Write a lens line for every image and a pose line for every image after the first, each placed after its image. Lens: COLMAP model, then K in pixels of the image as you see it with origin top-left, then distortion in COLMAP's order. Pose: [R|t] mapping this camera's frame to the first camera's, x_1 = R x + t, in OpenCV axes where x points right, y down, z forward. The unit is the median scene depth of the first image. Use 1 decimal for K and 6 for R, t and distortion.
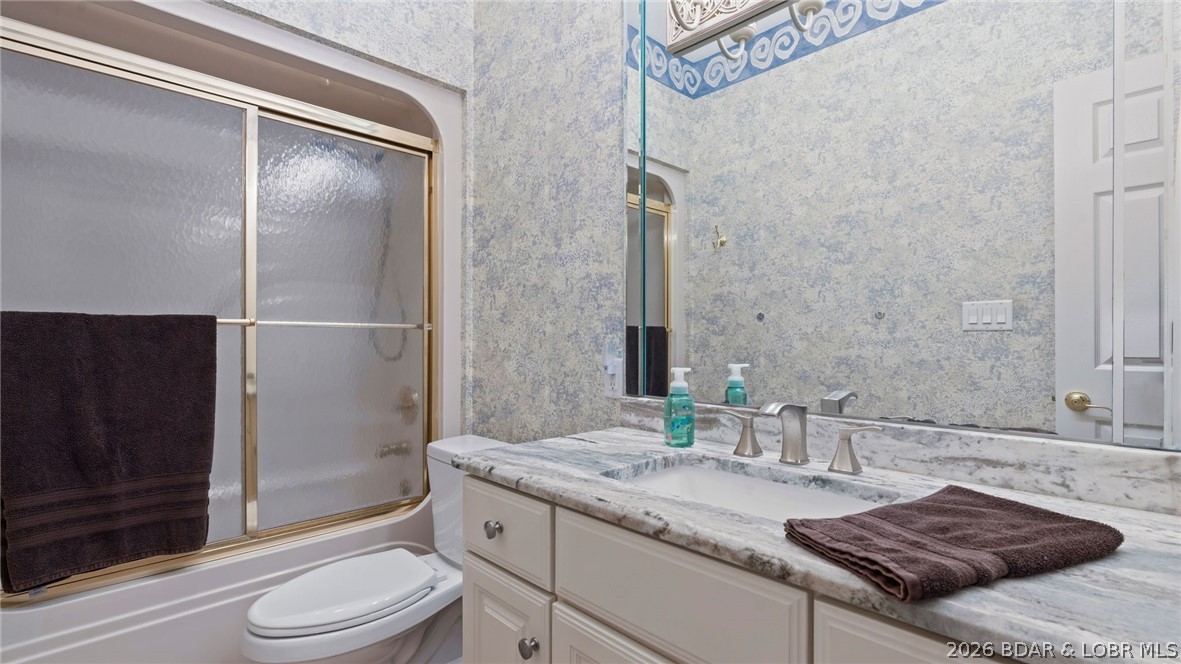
lens RADIAL K [[533.7, 0, 593.0], [0, 533.7, 341.0], [0, 0, 1]] dist [-0.013946, 0.003542]
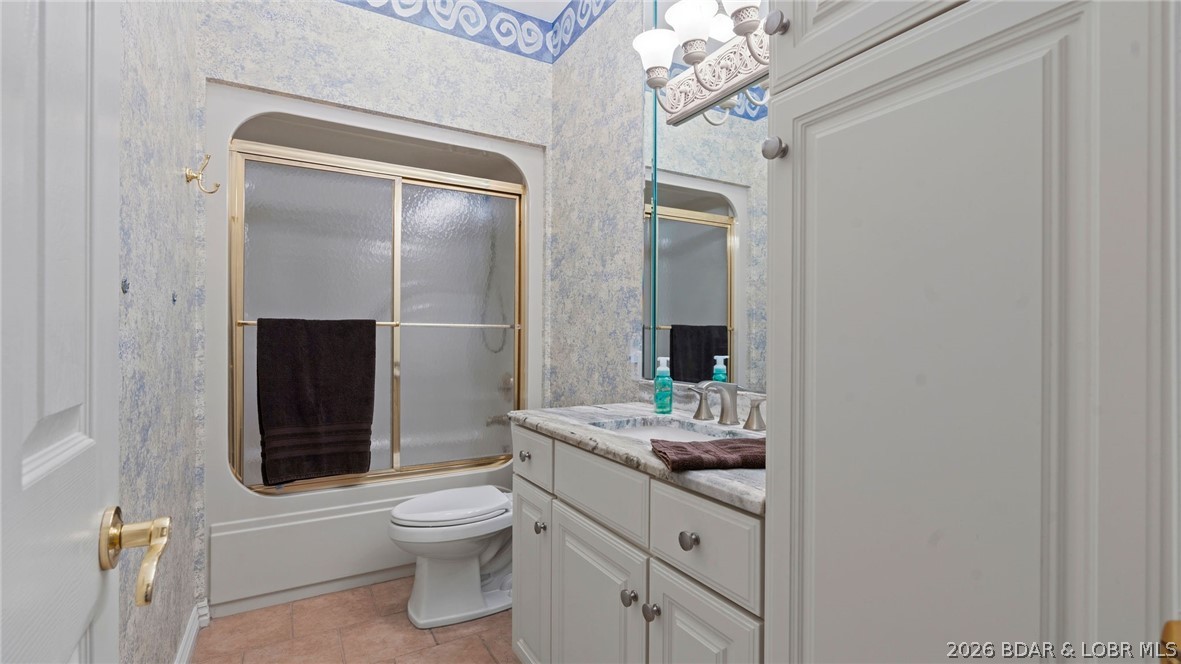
lens RADIAL K [[533.7, 0, 588.3], [0, 533.7, 334.8], [0, 0, 1]] dist [-0.013946, 0.003542]
pose [[0.969070, 0.003143, -0.246766, 0.233581], [-0.004701, 0.999973, -0.005726, 0.000062], [0.246741, 0.006709, 0.969058, -0.298965]]
